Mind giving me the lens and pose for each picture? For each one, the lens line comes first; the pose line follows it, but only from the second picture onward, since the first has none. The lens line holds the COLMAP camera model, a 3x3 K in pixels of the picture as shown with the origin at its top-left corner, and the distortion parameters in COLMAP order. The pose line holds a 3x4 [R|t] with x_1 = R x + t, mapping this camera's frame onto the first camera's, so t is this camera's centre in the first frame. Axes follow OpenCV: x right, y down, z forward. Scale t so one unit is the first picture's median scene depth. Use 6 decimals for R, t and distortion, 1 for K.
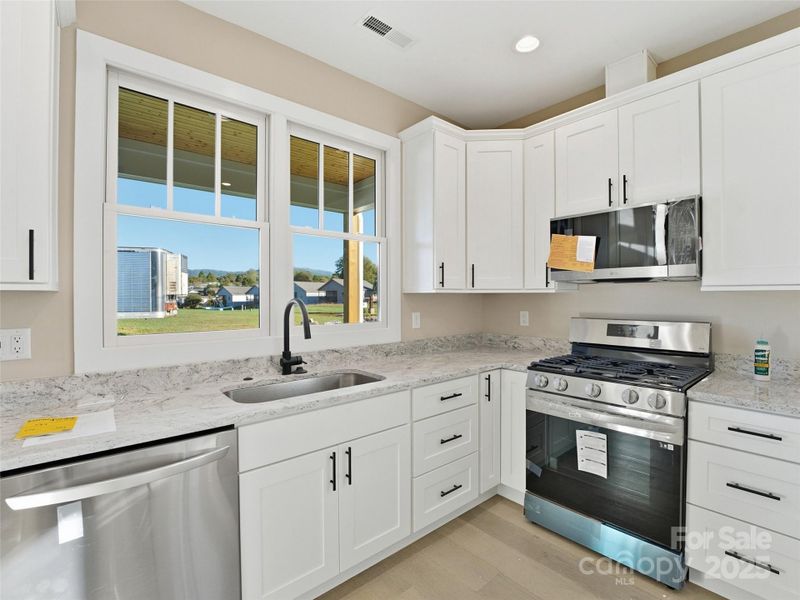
lens RADIAL K [[388.9, 0, 400.0], [0, 388.9, 300.0], [0, 0, 1]] dist [-0.046460, -0.000042]
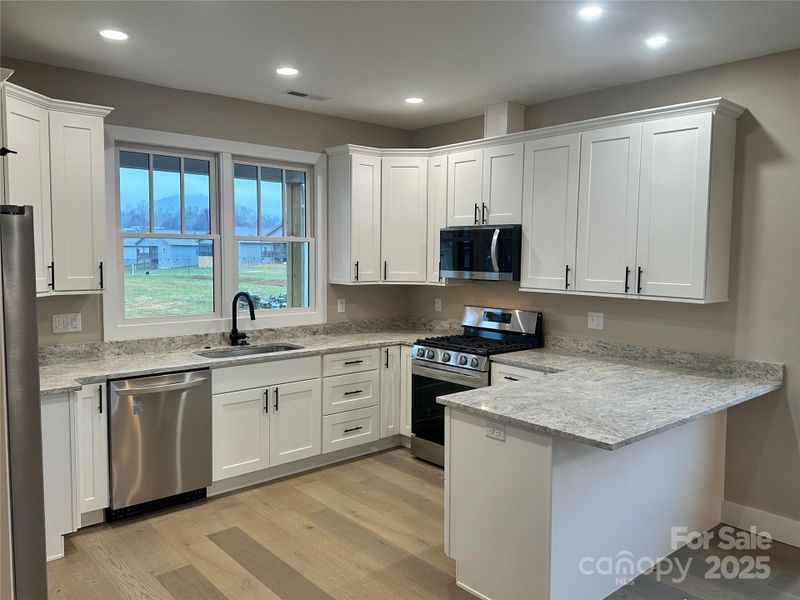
lens RADIAL K [[596.8, 0, 394.2], [0, 596.8, 295.9], [0, 0, 1]] dist [0.176362, -0.256709]
pose [[0.999862, 0.010284, 0.013079, 0.251434], [-0.010981, 0.998462, 0.054340, -0.111087], [-0.012500, -0.054476, 0.998437, -1.167858]]
